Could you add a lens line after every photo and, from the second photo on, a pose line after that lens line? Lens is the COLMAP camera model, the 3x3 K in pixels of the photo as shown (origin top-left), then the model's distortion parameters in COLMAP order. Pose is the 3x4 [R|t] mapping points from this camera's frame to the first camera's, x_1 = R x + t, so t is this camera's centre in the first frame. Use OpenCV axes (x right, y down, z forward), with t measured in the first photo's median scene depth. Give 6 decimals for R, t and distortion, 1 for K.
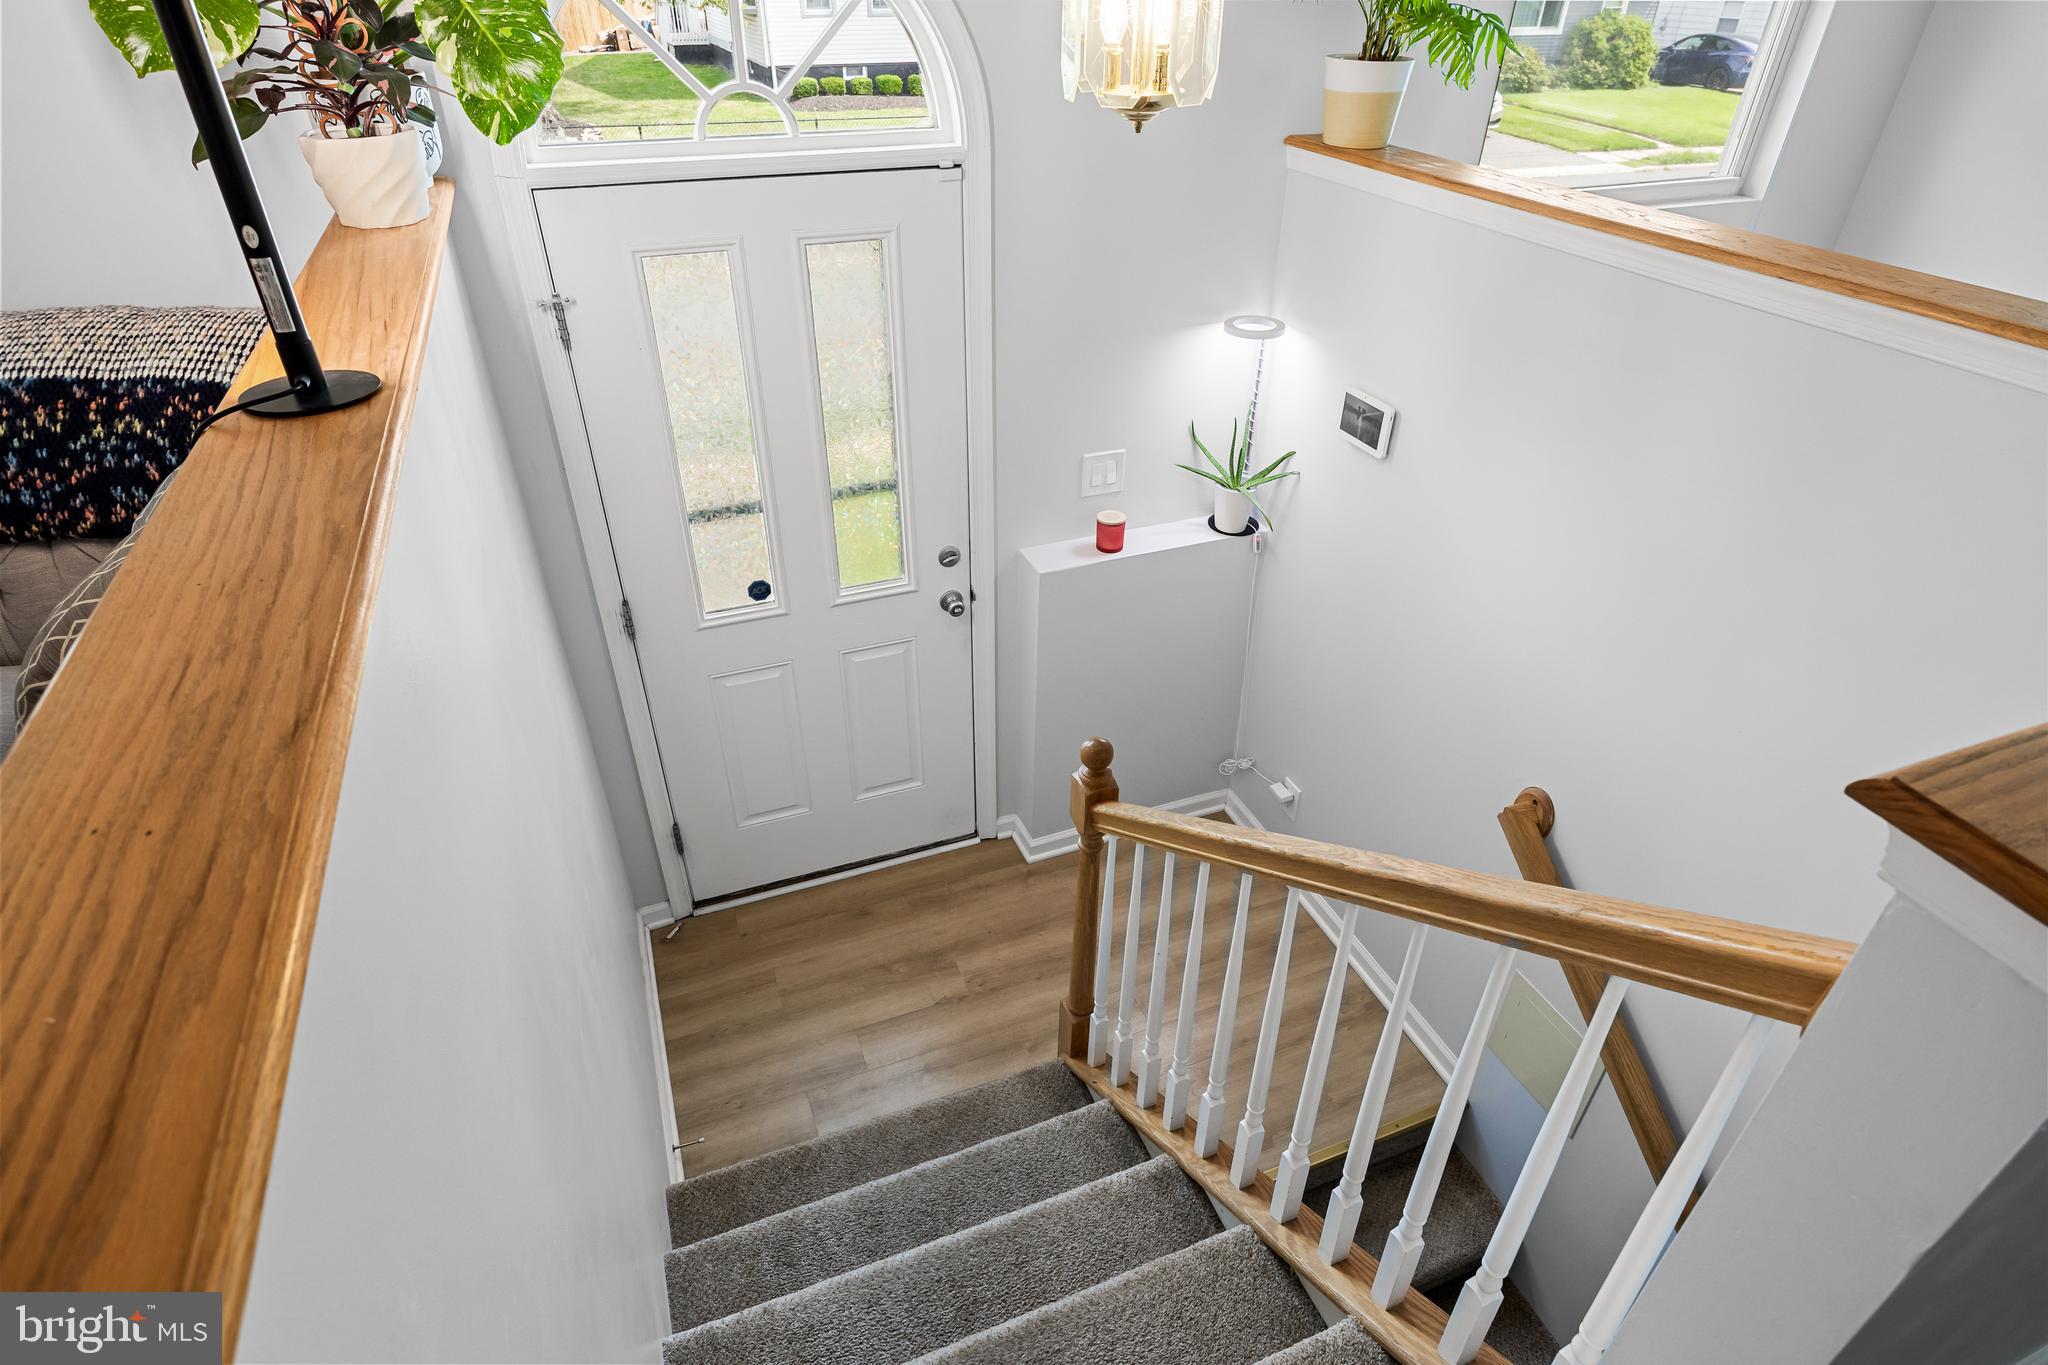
lens RADIAL K [[1098.1, 0, 1023.2], [0, 1098.1, 675.4], [0, 0, 1]] dist [-0.011844, 0.000239]
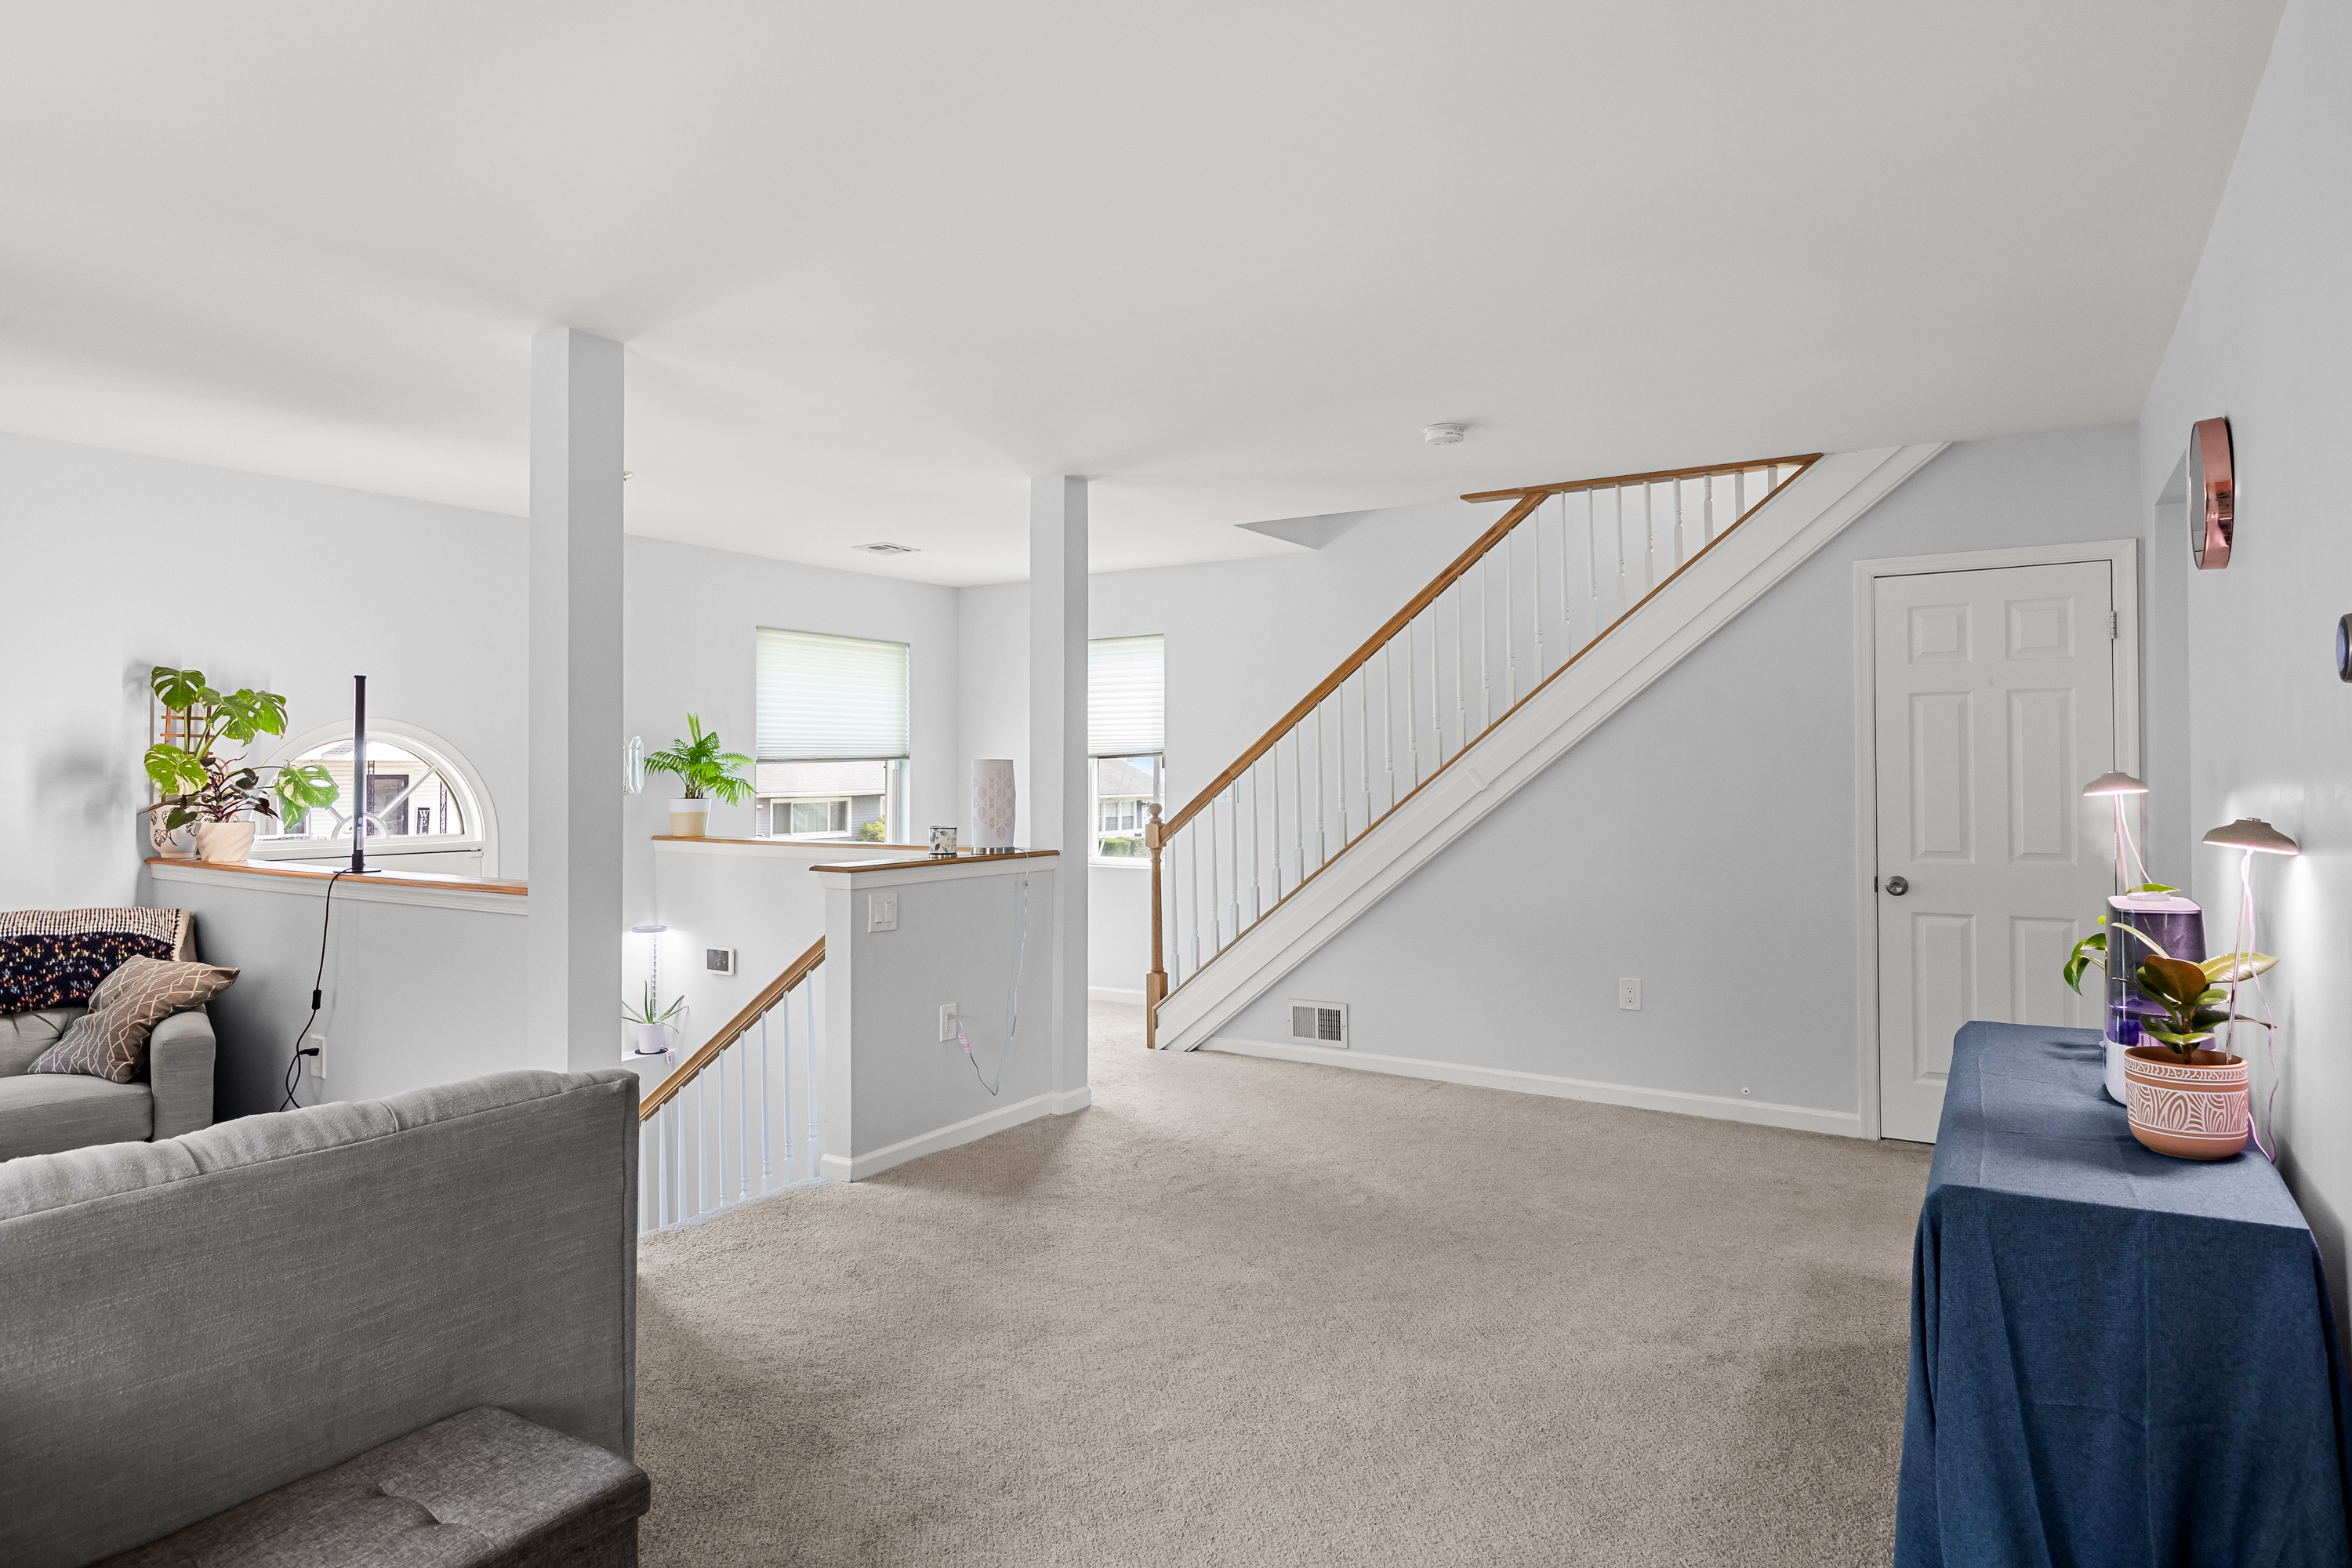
lens RADIAL K [[1258.9, 0, 1173.6], [0, 1258.9, 778.3], [0, 0, 1]] dist [-0.000693, -0.000047]
pose [[0.795314, -0.017492, 0.605946, -0.621995], [0.348013, 0.831625, -0.432766, 1.180991], [-0.496350, 0.555062, 0.667490, -1.678427]]
